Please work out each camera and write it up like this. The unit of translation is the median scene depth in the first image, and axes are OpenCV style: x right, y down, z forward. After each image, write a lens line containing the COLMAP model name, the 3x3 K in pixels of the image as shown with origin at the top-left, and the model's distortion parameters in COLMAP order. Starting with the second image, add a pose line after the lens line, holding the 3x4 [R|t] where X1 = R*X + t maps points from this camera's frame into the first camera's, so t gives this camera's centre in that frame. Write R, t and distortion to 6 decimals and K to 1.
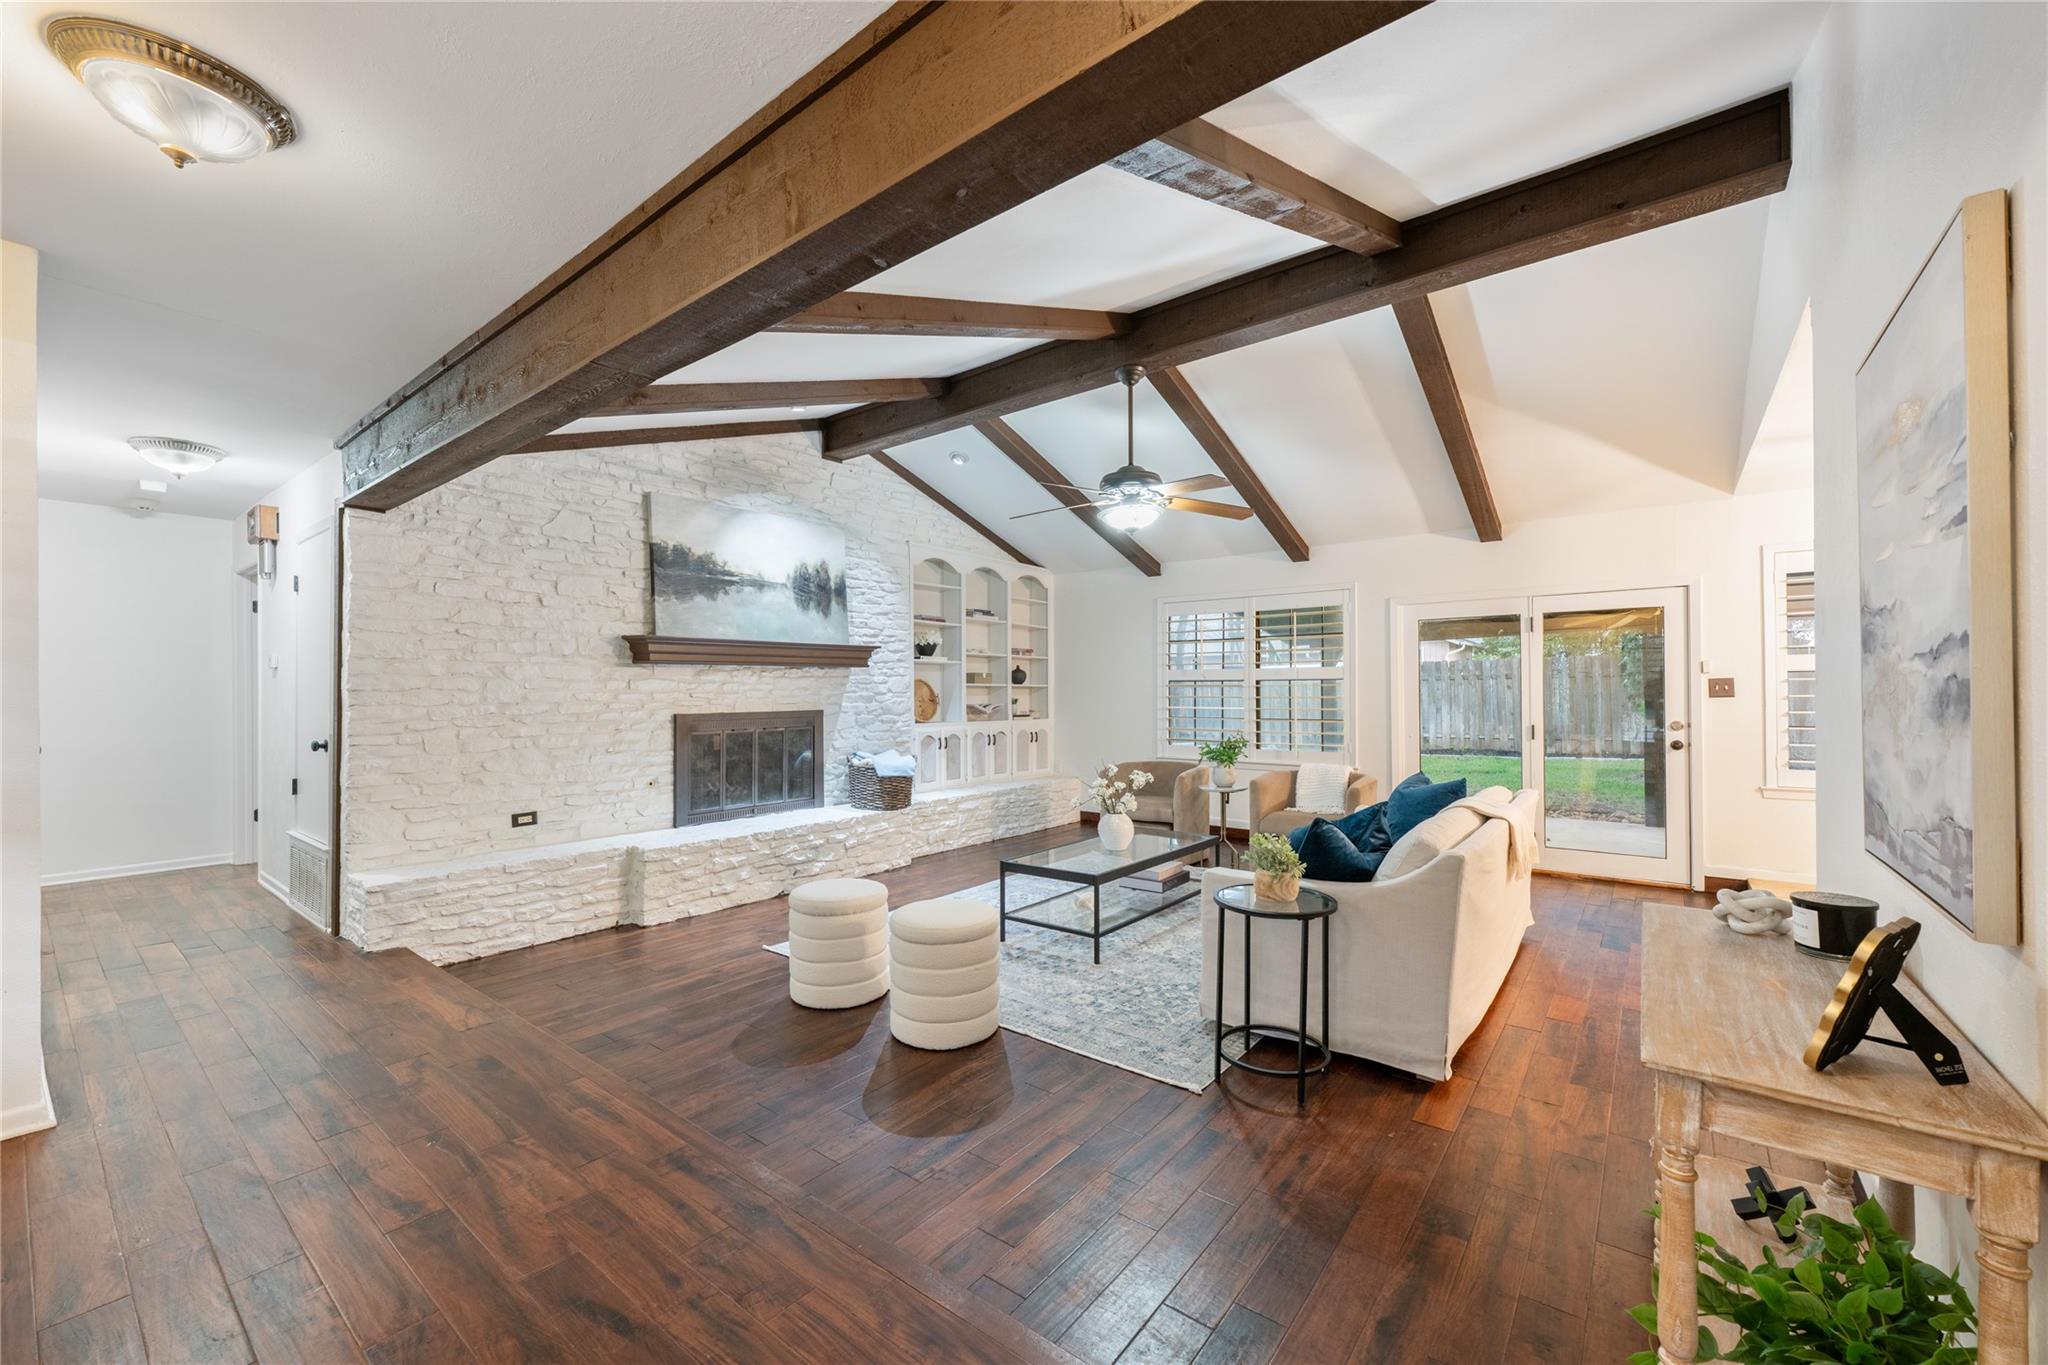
lens RADIAL K [[800.5, 0, 1037.7], [0, 800.5, 681.7], [0, 0, 1]] dist [-0.000556, -0.000115]
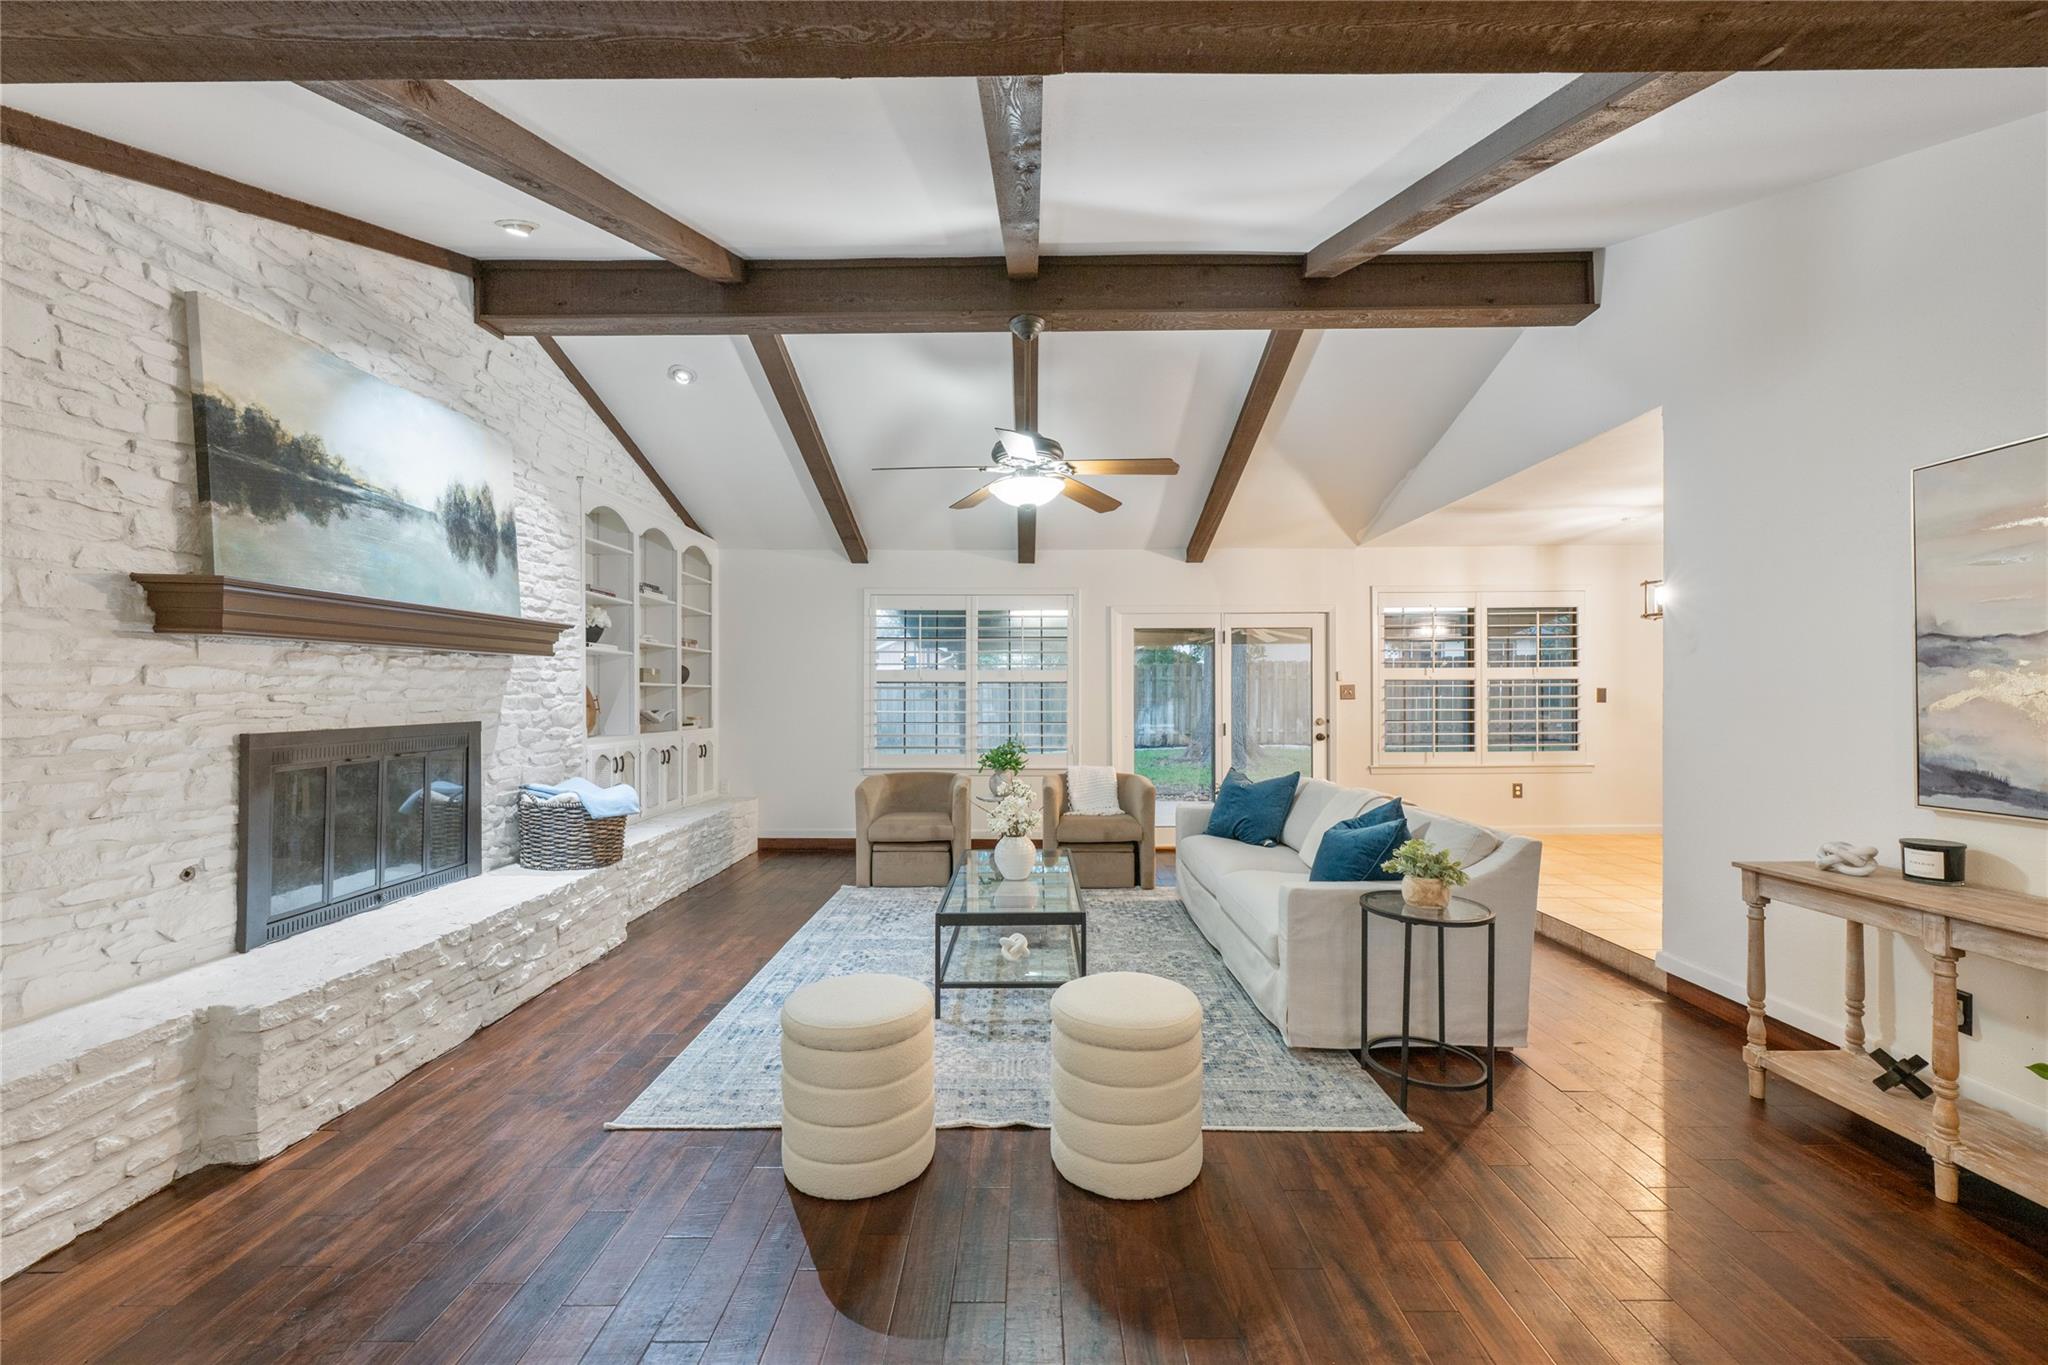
lens RADIAL K [[800.5, 0, 1028.8], [0, 800.5, 688.0], [0, 0, 1]] dist [-0.000556, -0.000115]
pose [[0.794984, 0.007434, 0.606585, -0.350774], [-0.009463, 0.999955, 0.000147, 0.005529], [-0.606556, -0.005857, 0.795019, 0.267996]]
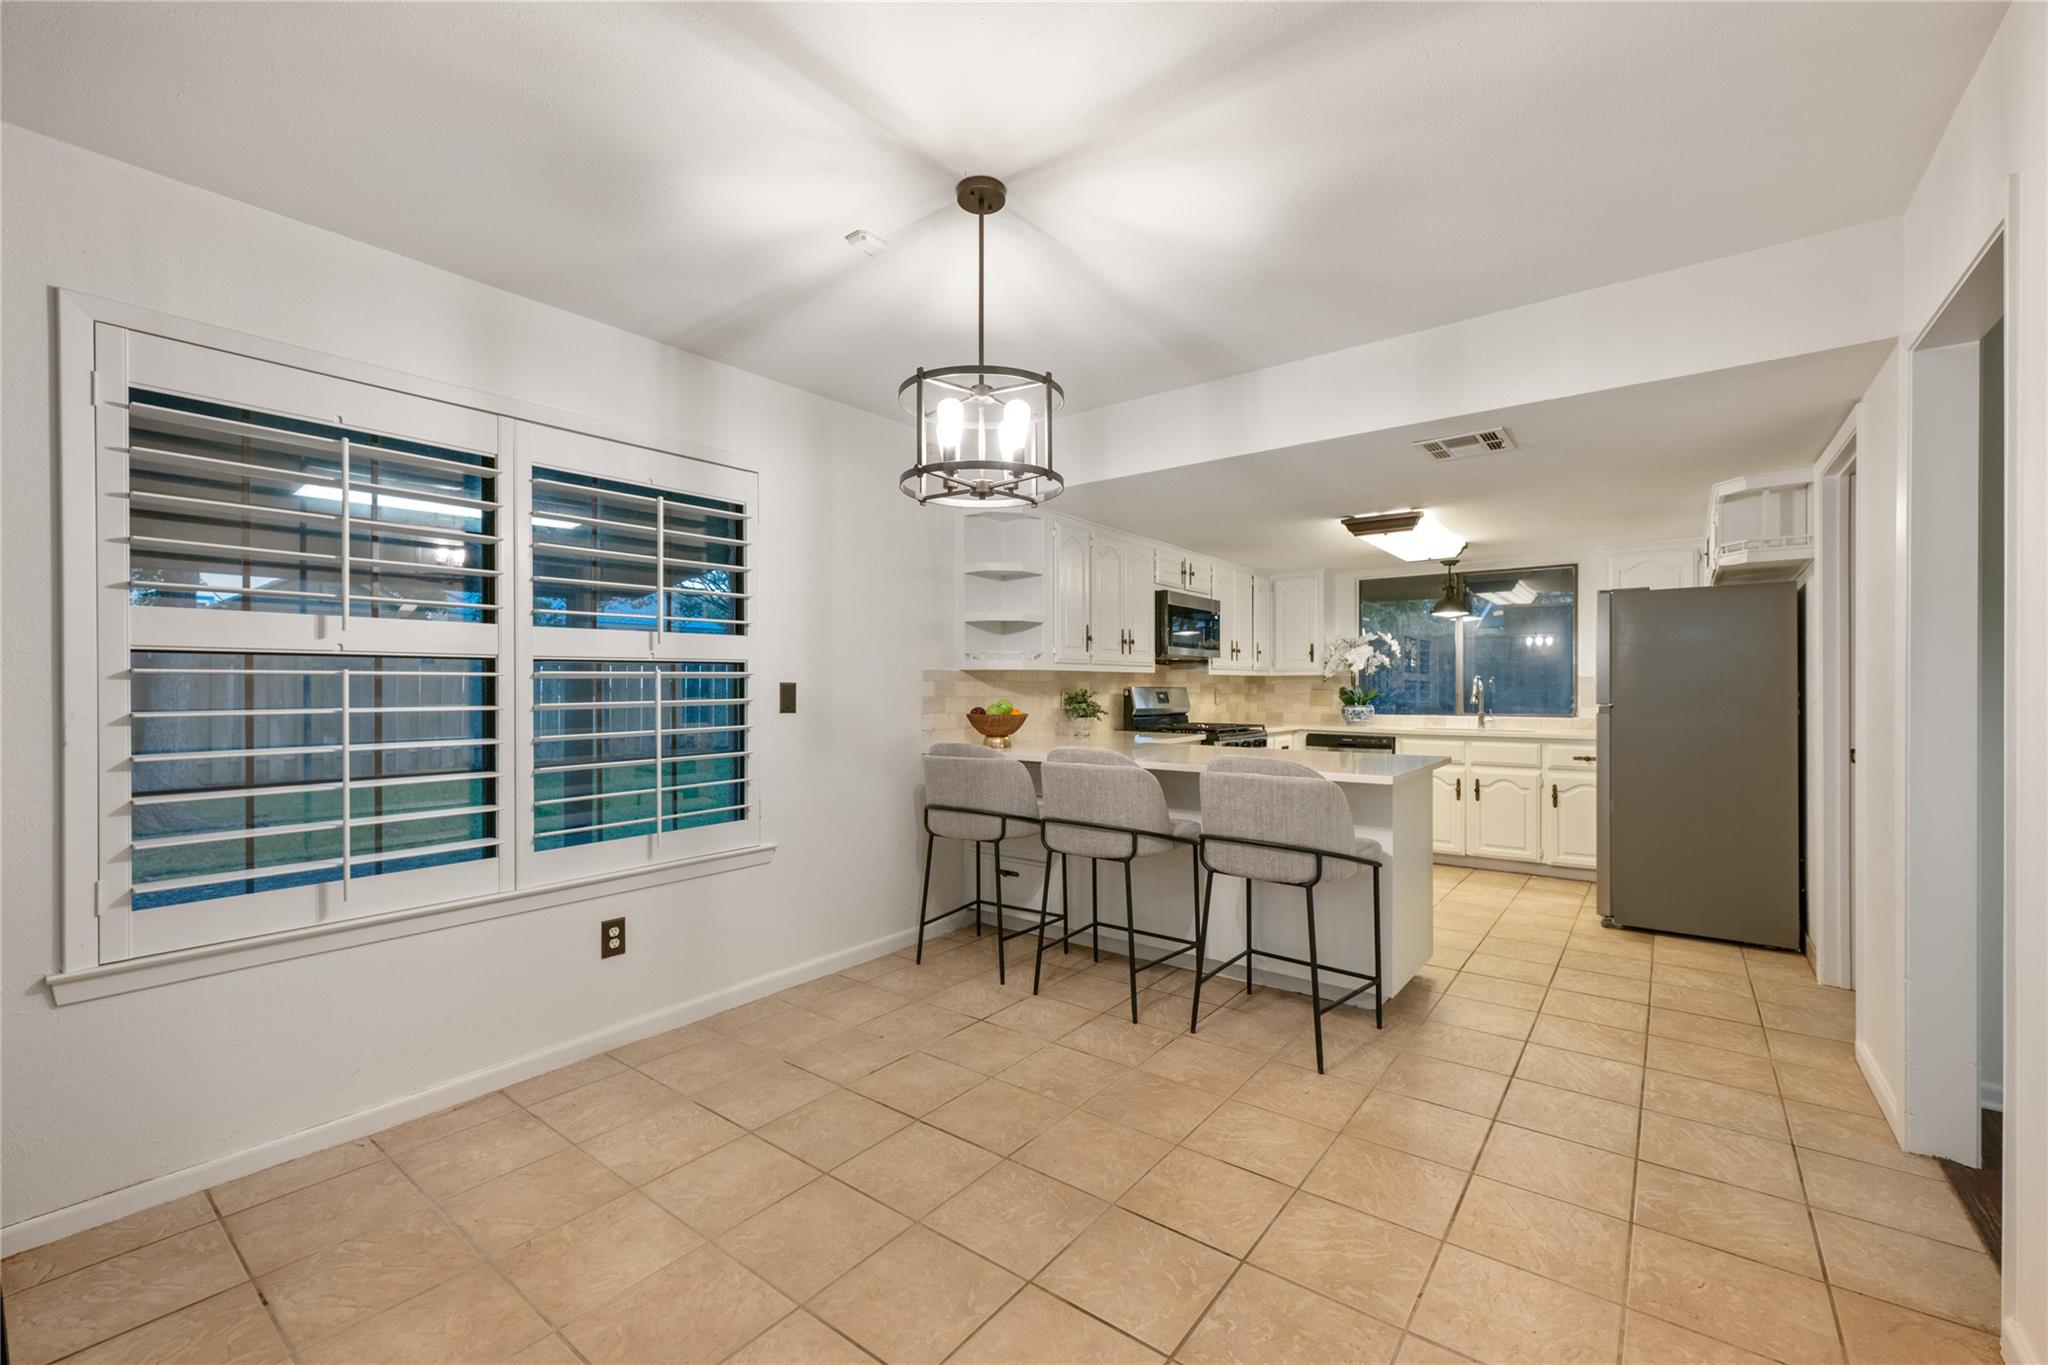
lens RADIAL K [[855.9, 0, 1026.4], [0, 855.9, 687.1], [0, 0, 1]] dist [-0.000051, -0.000217]
pose [[-0.003341, 0.008906, 0.999955, 0.505751], [-0.008352, 0.999925, -0.008934, 0.004568], [-0.999960, -0.008382, -0.003266, 0.551886]]
